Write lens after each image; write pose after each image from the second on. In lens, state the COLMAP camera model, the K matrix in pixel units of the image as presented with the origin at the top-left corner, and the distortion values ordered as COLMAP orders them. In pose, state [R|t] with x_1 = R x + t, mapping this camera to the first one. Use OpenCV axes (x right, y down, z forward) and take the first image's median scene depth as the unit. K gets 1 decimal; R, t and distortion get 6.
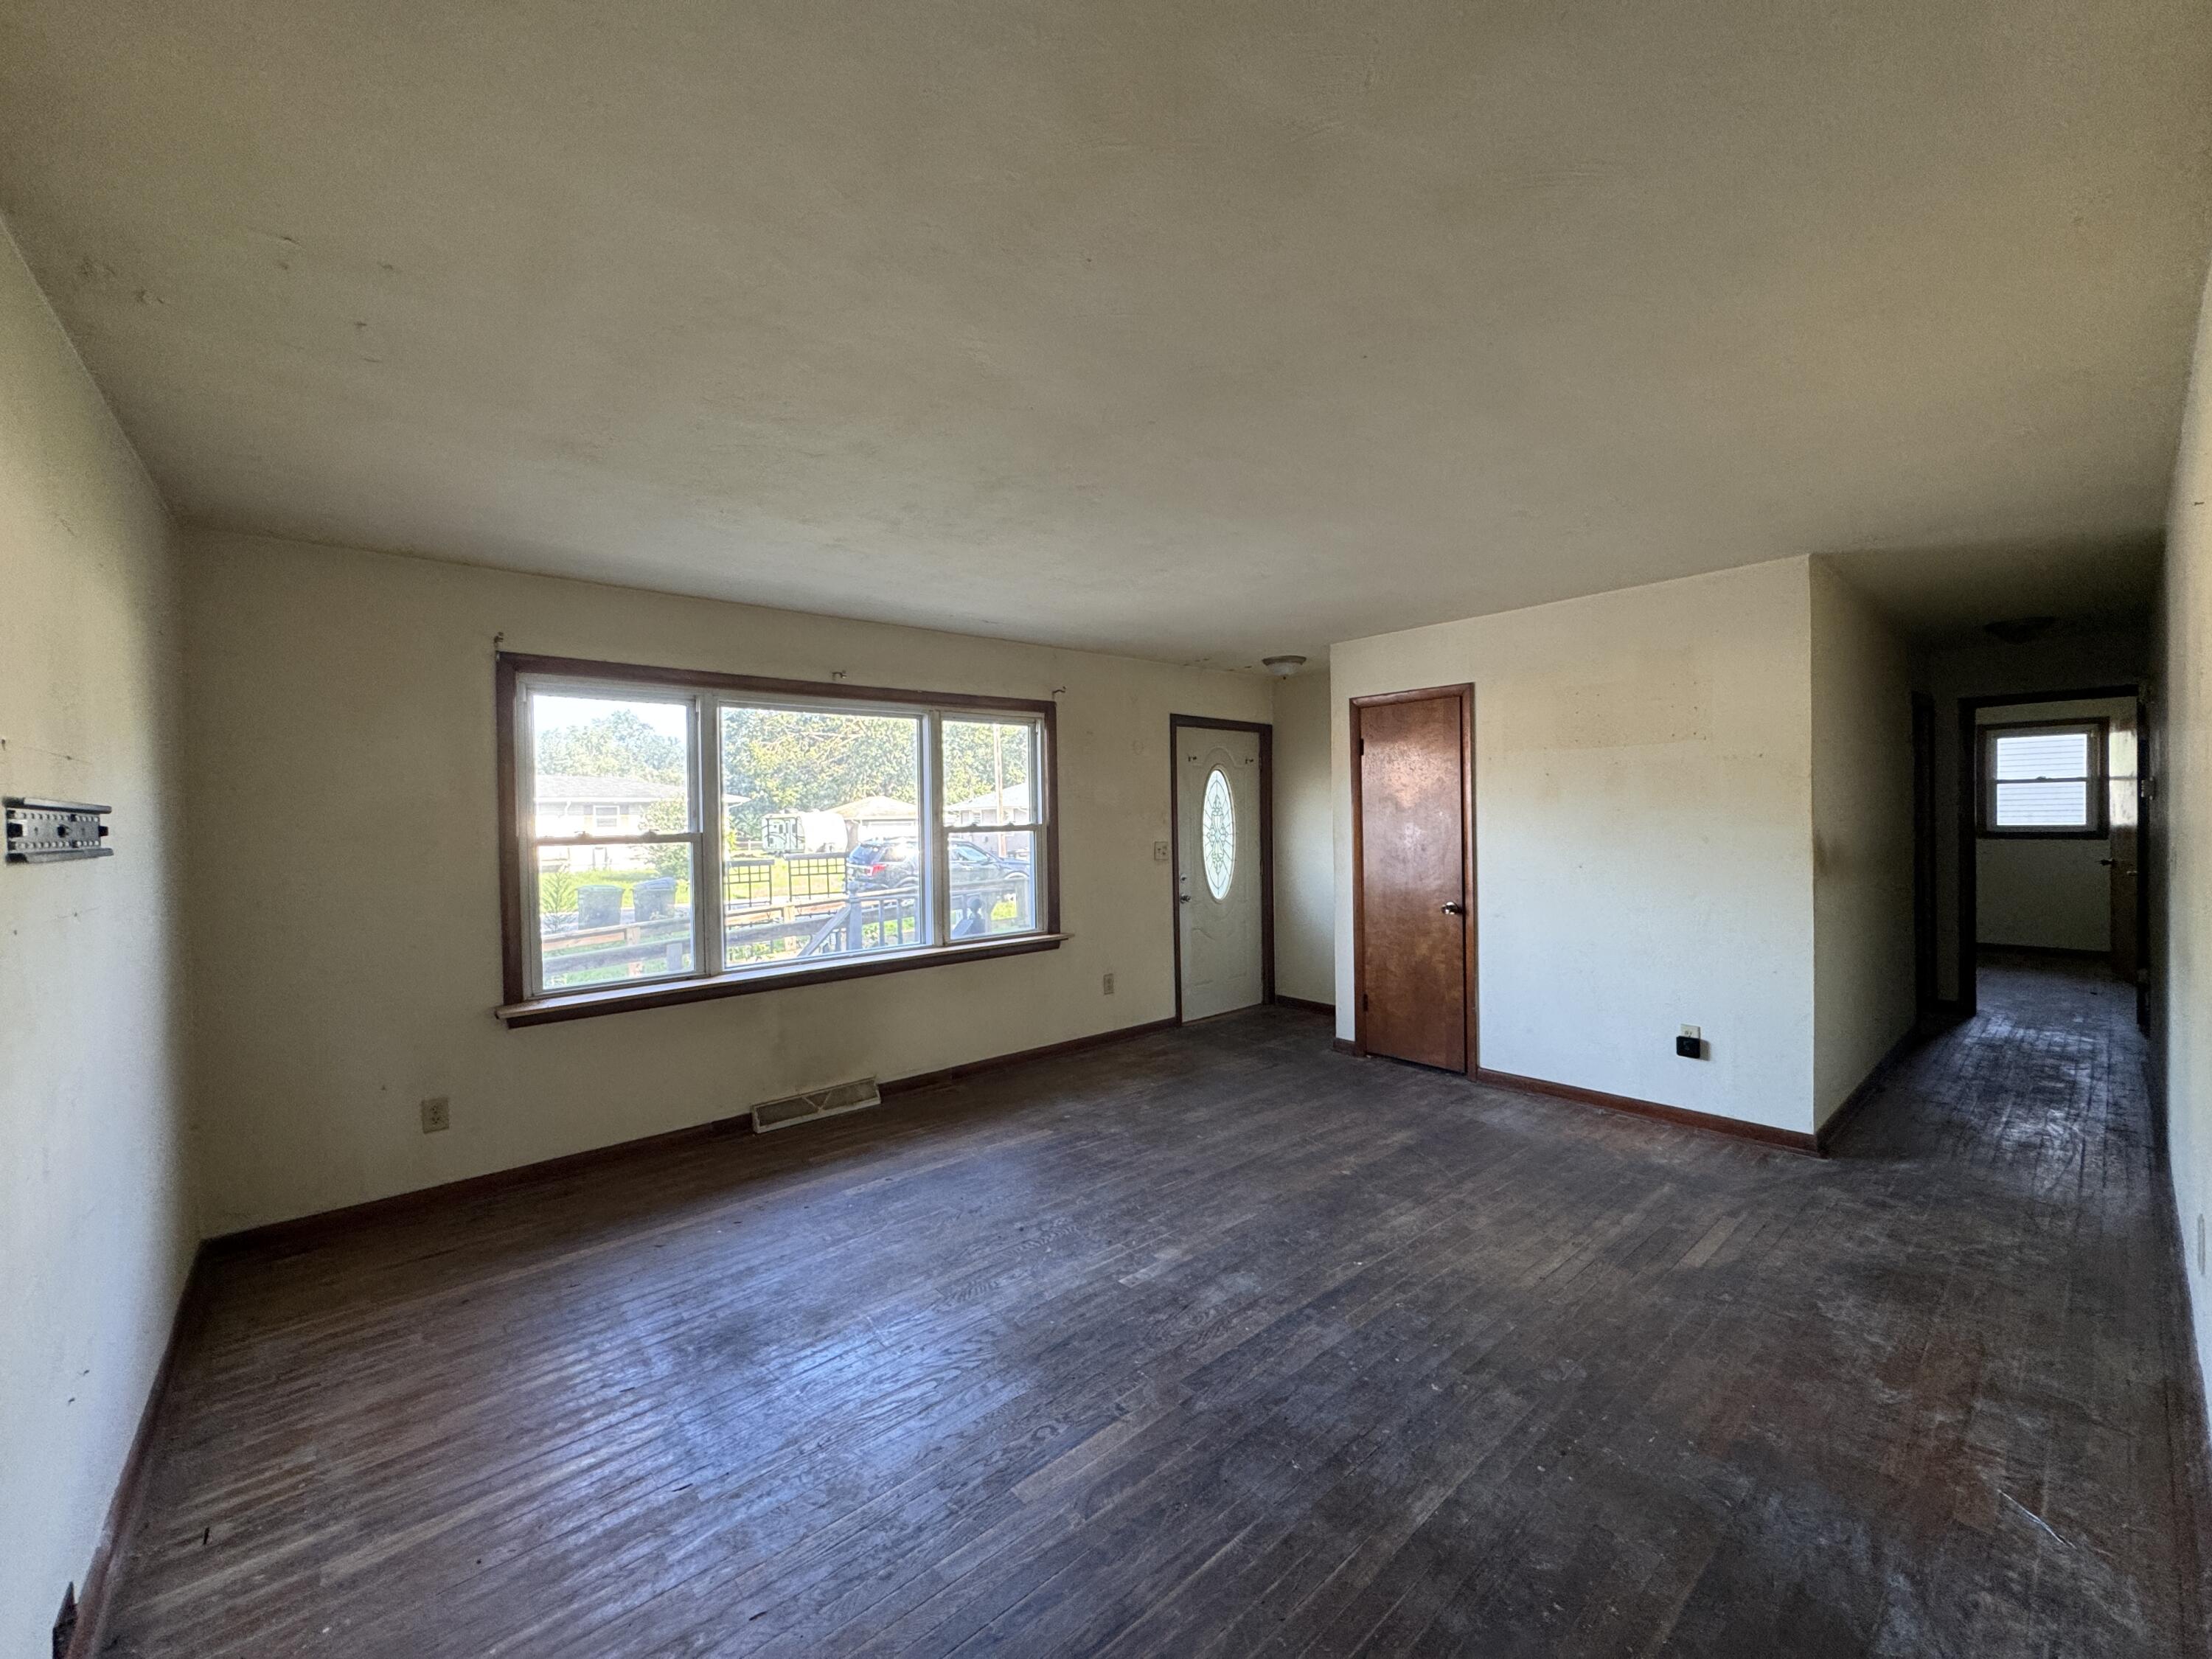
lens RADIAL K [[882.9, 0, 1106.0], [0, 882.9, 829.5], [0, 0, 1]] dist [-0.002623, 0.000083]
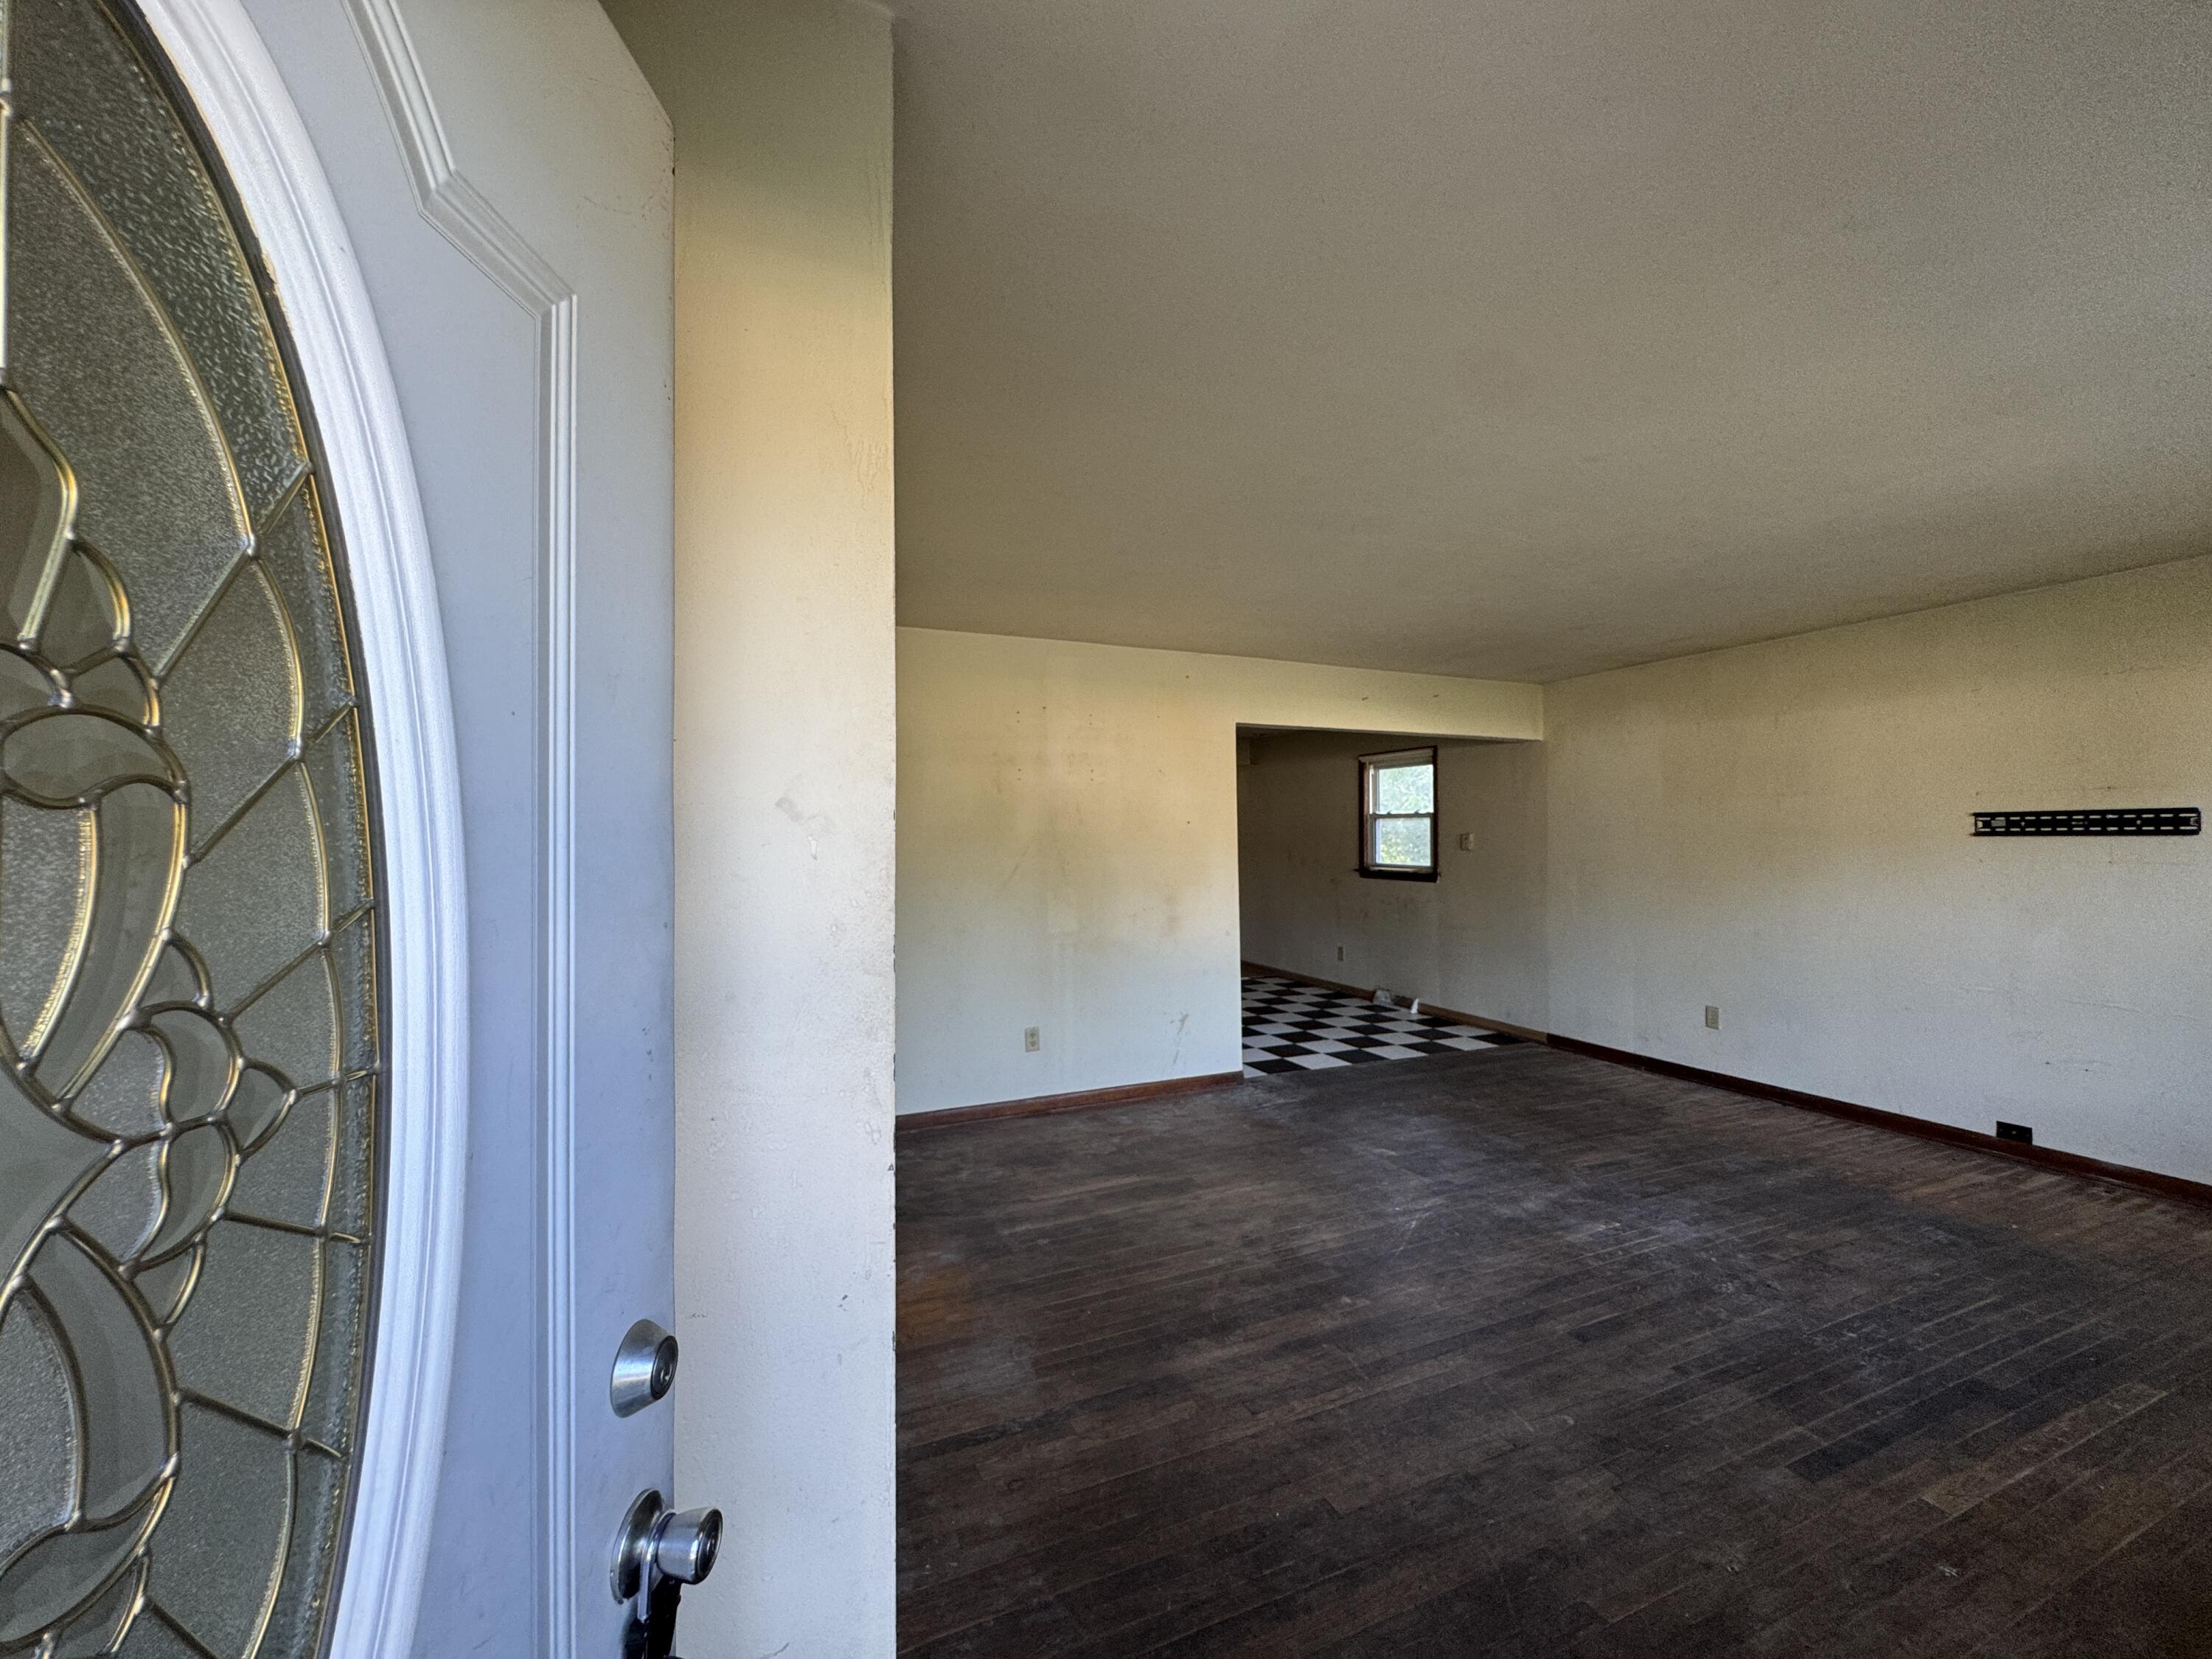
lens RADIAL K [[890.7, 0, 1106.0], [0, 890.7, 829.5], [0, 0, 1]] dist [-0.003180, -0.000307]
pose [[-0.952179, 0.029184, 0.304144, 0.264335], [0.029516, 0.999558, -0.003508, -0.026004], [-0.304112, 0.005637, -0.952620, 2.115632]]
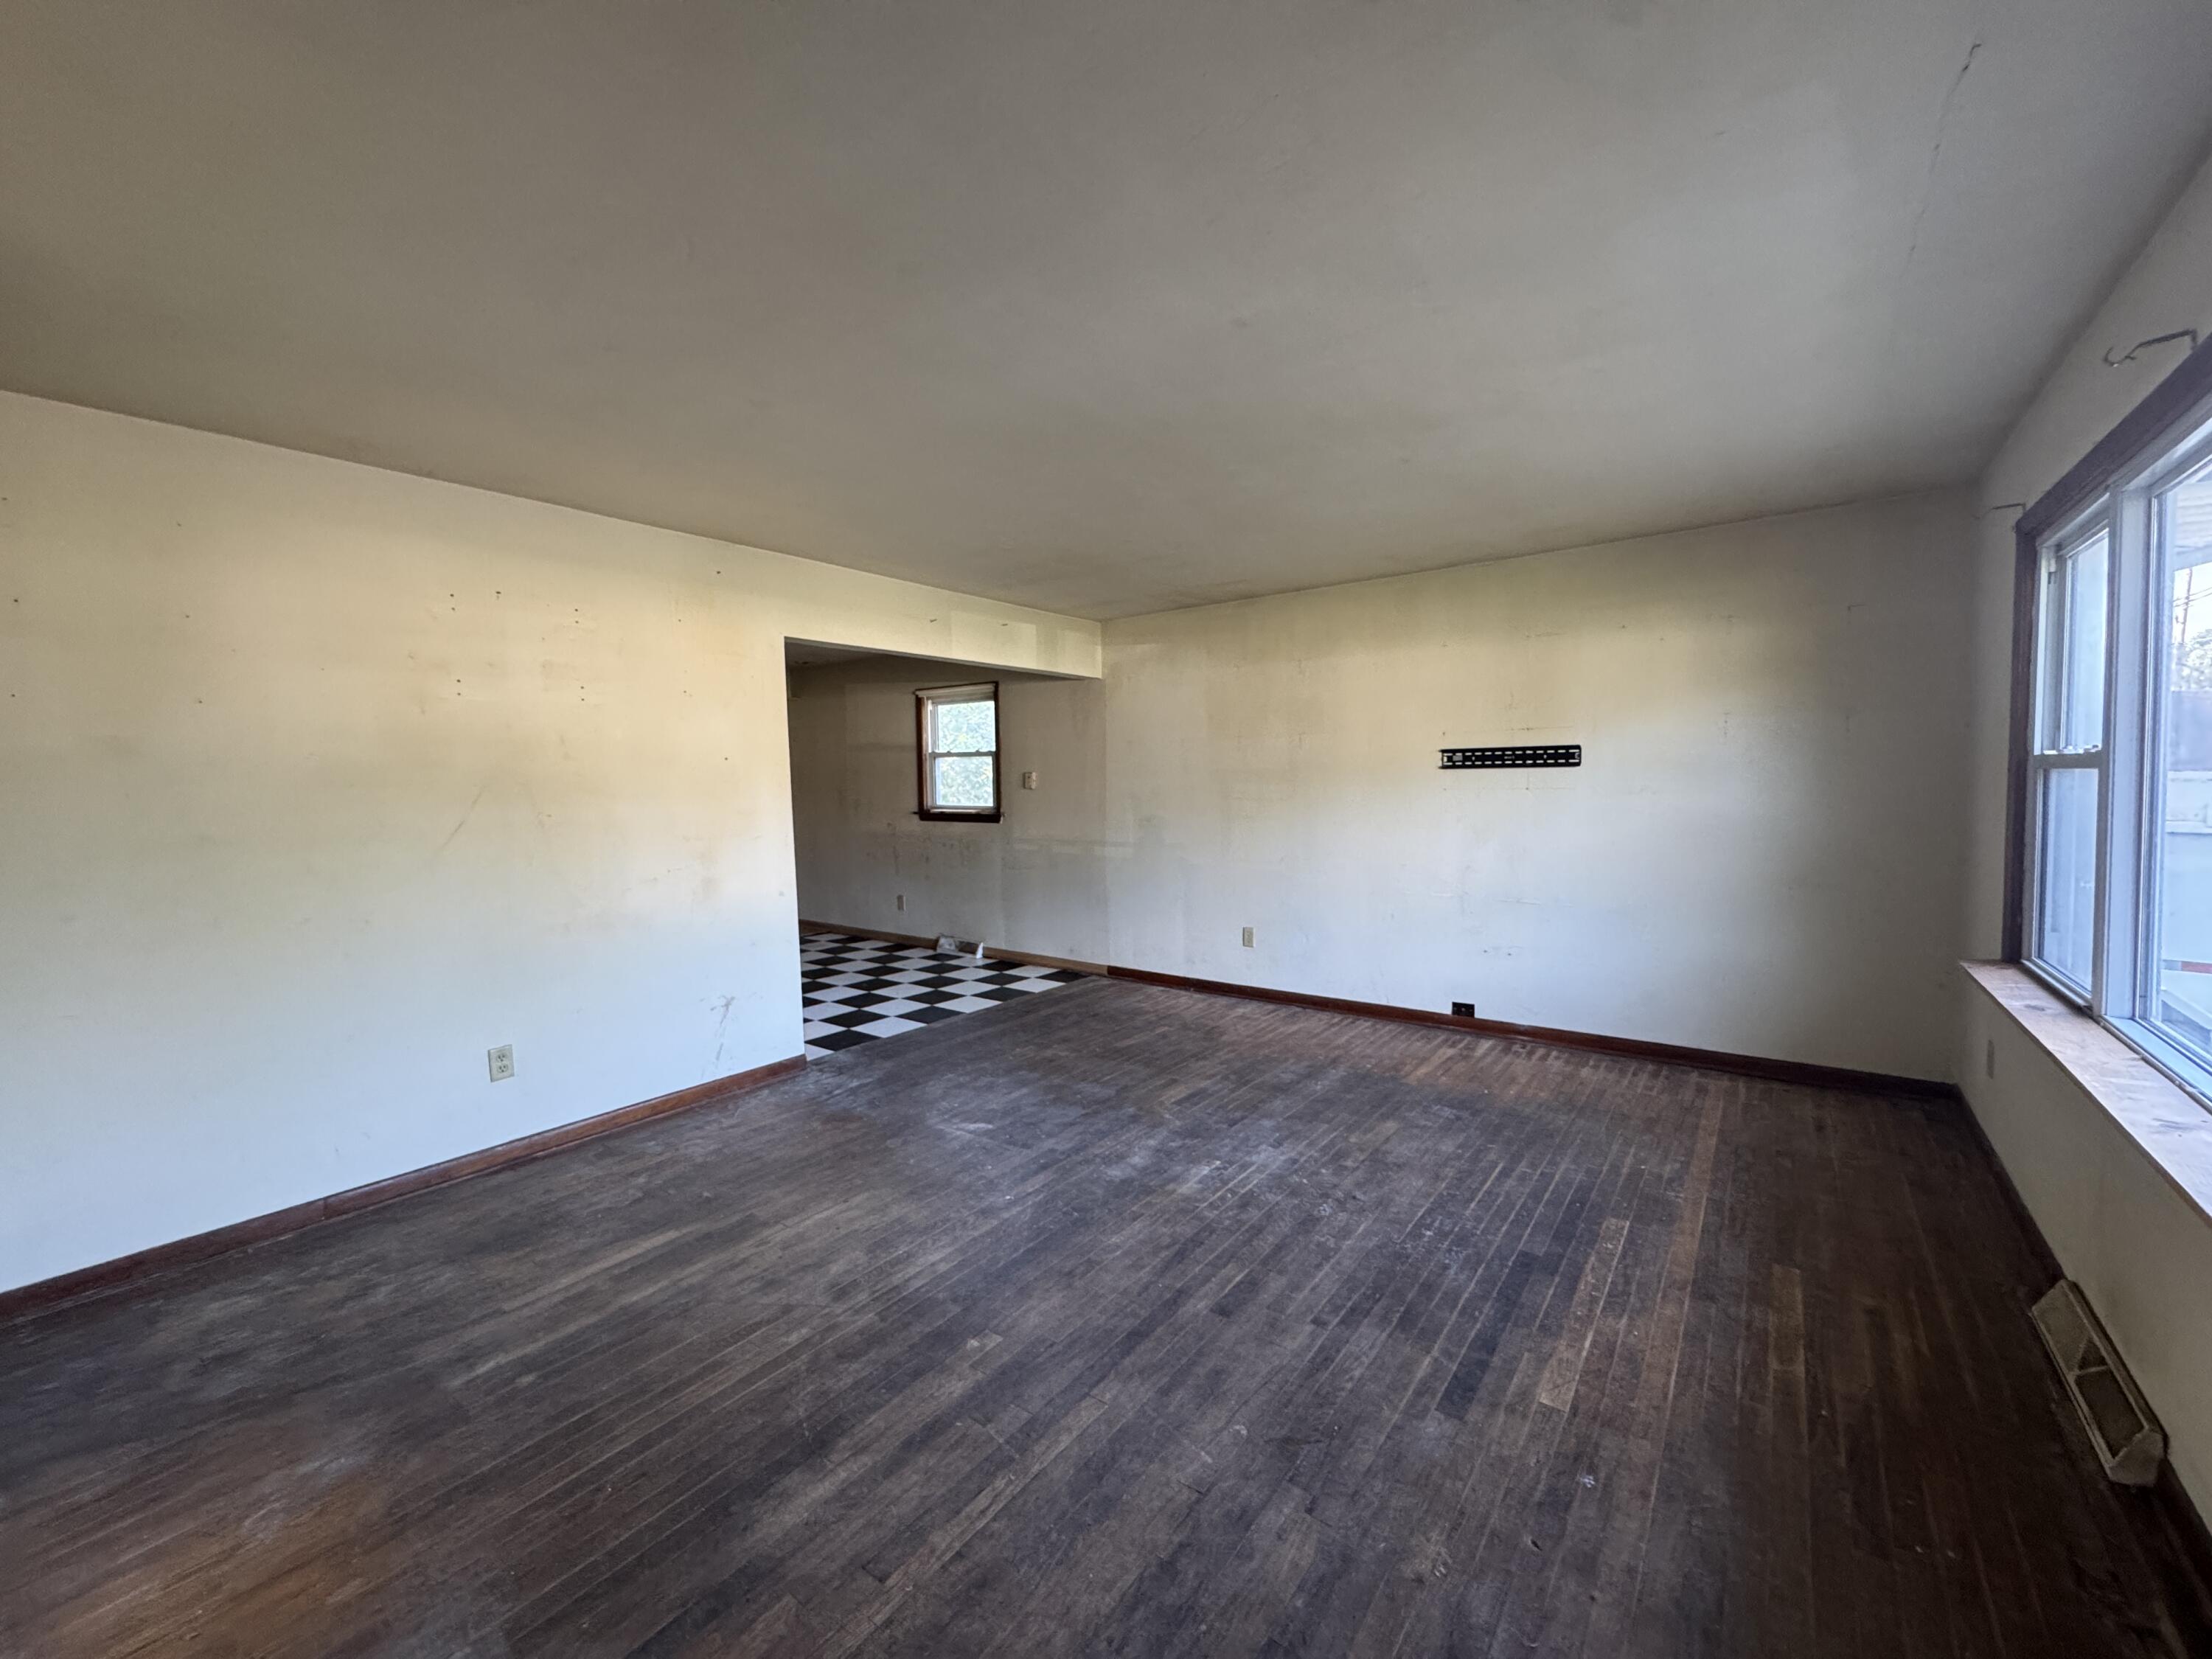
lens RADIAL K [[882.9, 0, 1106.0], [0, 882.9, 829.5], [0, 0, 1]] dist [-0.002623, 0.000083]
pose [[-0.978547, 0.049445, -0.200003, 0.338340], [0.034752, 0.996478, 0.076318, -0.015806], [0.203072, 0.067730, -0.976819, 1.882493]]
